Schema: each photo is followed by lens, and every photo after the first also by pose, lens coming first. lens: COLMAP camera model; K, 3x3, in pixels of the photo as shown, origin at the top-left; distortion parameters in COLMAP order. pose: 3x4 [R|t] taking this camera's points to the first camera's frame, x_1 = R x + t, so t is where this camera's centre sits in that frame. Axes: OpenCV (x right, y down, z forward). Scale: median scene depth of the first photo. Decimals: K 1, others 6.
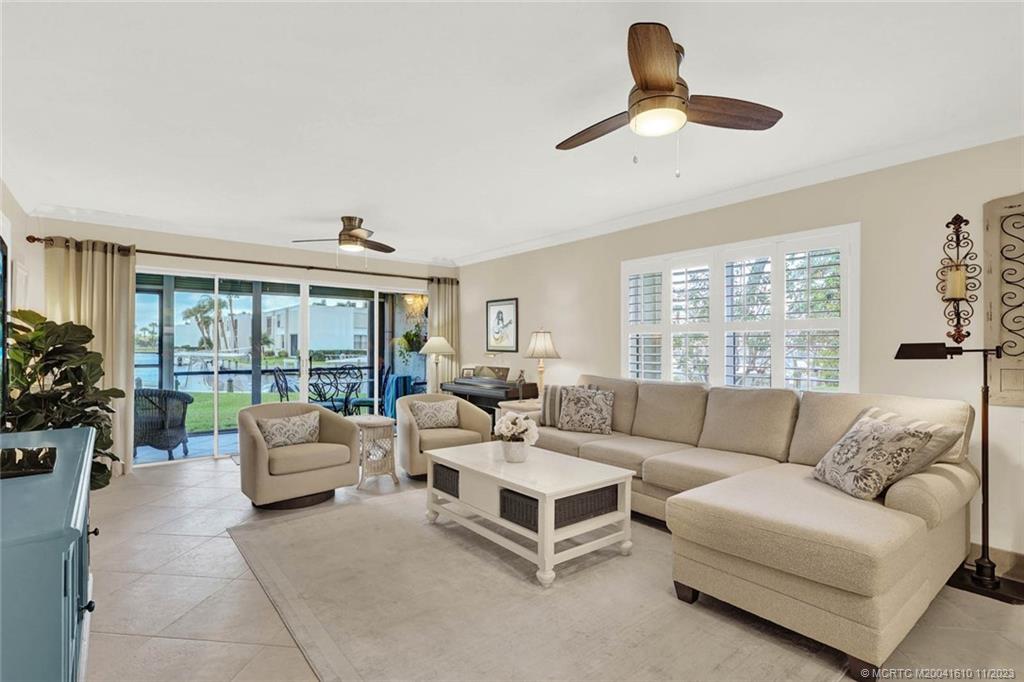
lens RADIAL K [[488.5, 0, 506.6], [0, 488.5, 344.9], [0, 0, 1]] dist [-0.000377, 0.000750]
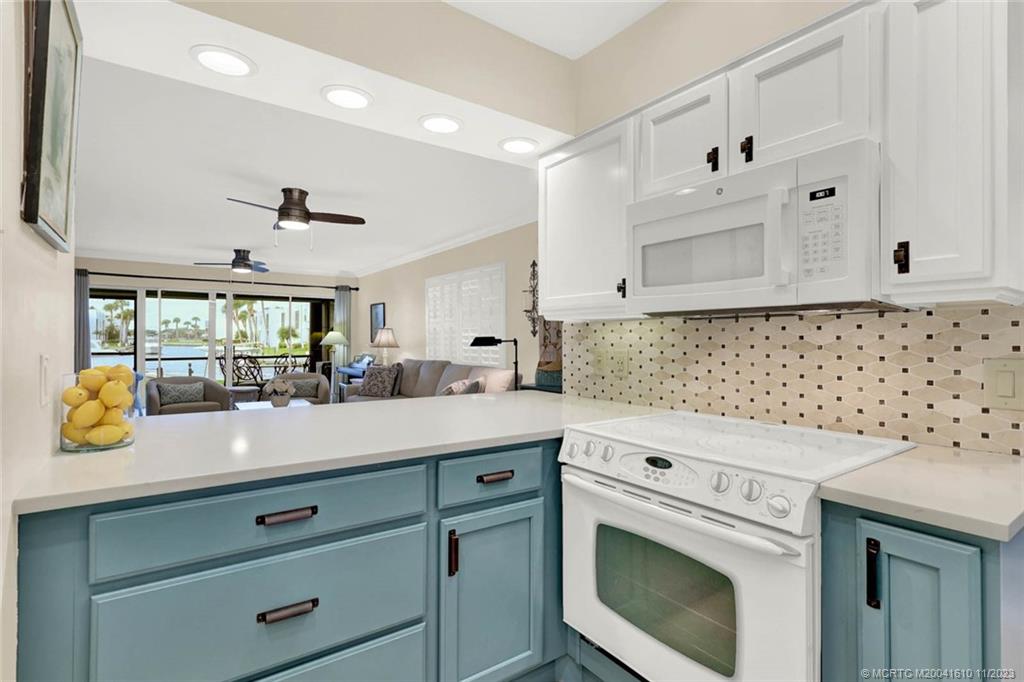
lens RADIAL K [[486.4, 0, 513.1], [0, 486.4, 335.3], [0, 0, 1]] dist [0.019042, 0.000772]
pose [[0.998356, 0.000768, -0.057320, 0.430973], [-0.001115, 0.999981, -0.006032, 0.000490], [0.057314, 0.006086, 0.998338, -0.299785]]
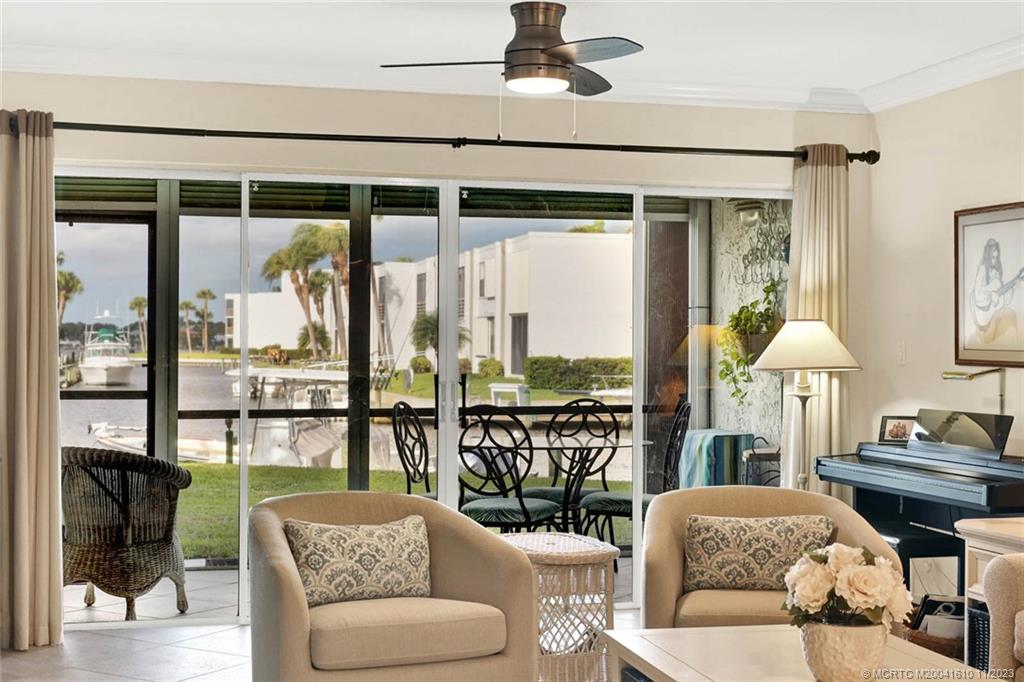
lens RADIAL K [[1454.1, 0, 533.4], [0, 1454.1, 335.3], [0, 0, 1]] dist [0.116168, 0.000000]
pose [[0.918121, -0.002484, -0.396292, 0.091850], [0.000029, 0.999981, -0.006202, -0.000615], [0.396299, 0.005683, 0.918104, -0.015224]]
